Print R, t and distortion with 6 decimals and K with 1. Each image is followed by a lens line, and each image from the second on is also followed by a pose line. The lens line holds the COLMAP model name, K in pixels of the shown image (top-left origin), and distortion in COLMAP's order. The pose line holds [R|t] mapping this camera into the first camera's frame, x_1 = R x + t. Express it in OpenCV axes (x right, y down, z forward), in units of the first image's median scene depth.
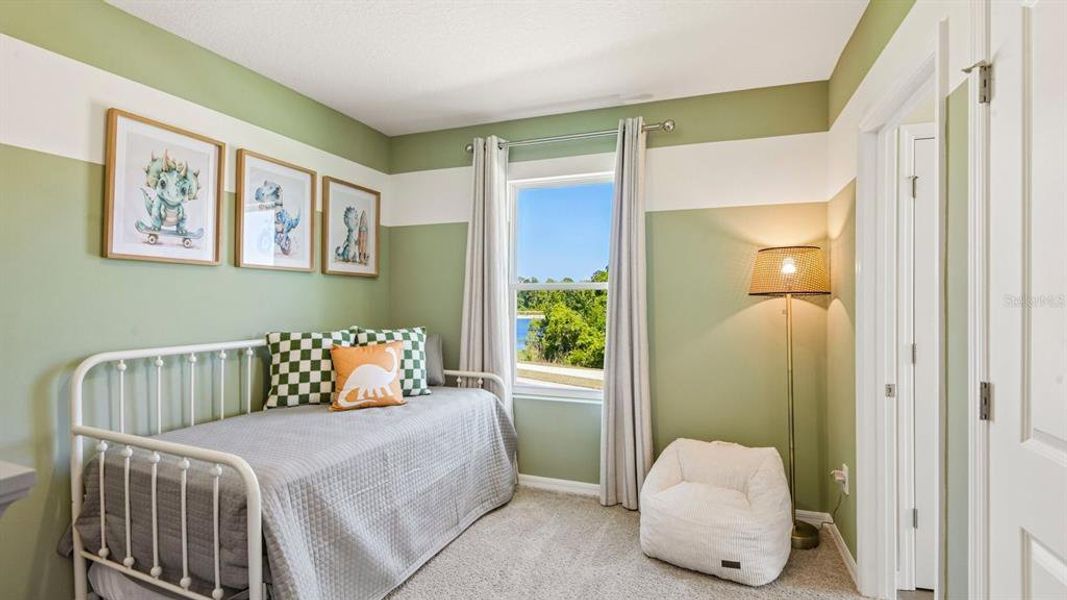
lens RADIAL K [[488.3, 0, 533.5], [0, 488.3, 300.0], [0, 0, 1]] dist [-0.001288, -0.000182]
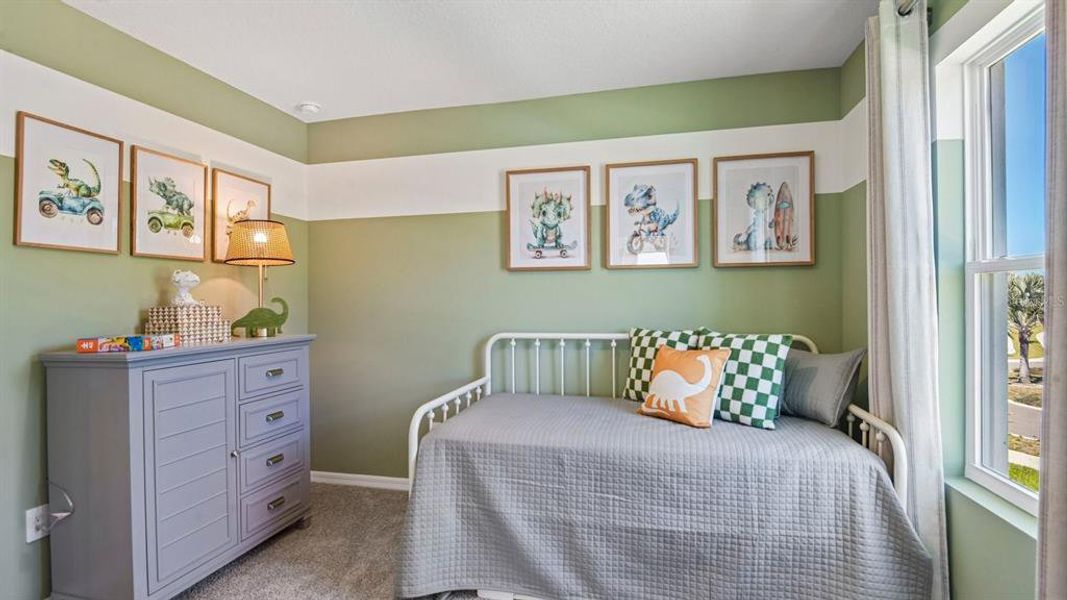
lens RADIAL K [[507.3, 0, 533.5], [0, 507.3, 300.0], [0, 0, 1]] dist [0.000265, -0.000161]
pose [[0.142700, 0.000584, -0.989766, 0.560544], [0.009065, 0.999957, 0.001897, 0.001727], [0.989725, -0.009243, 0.142688, 0.673400]]
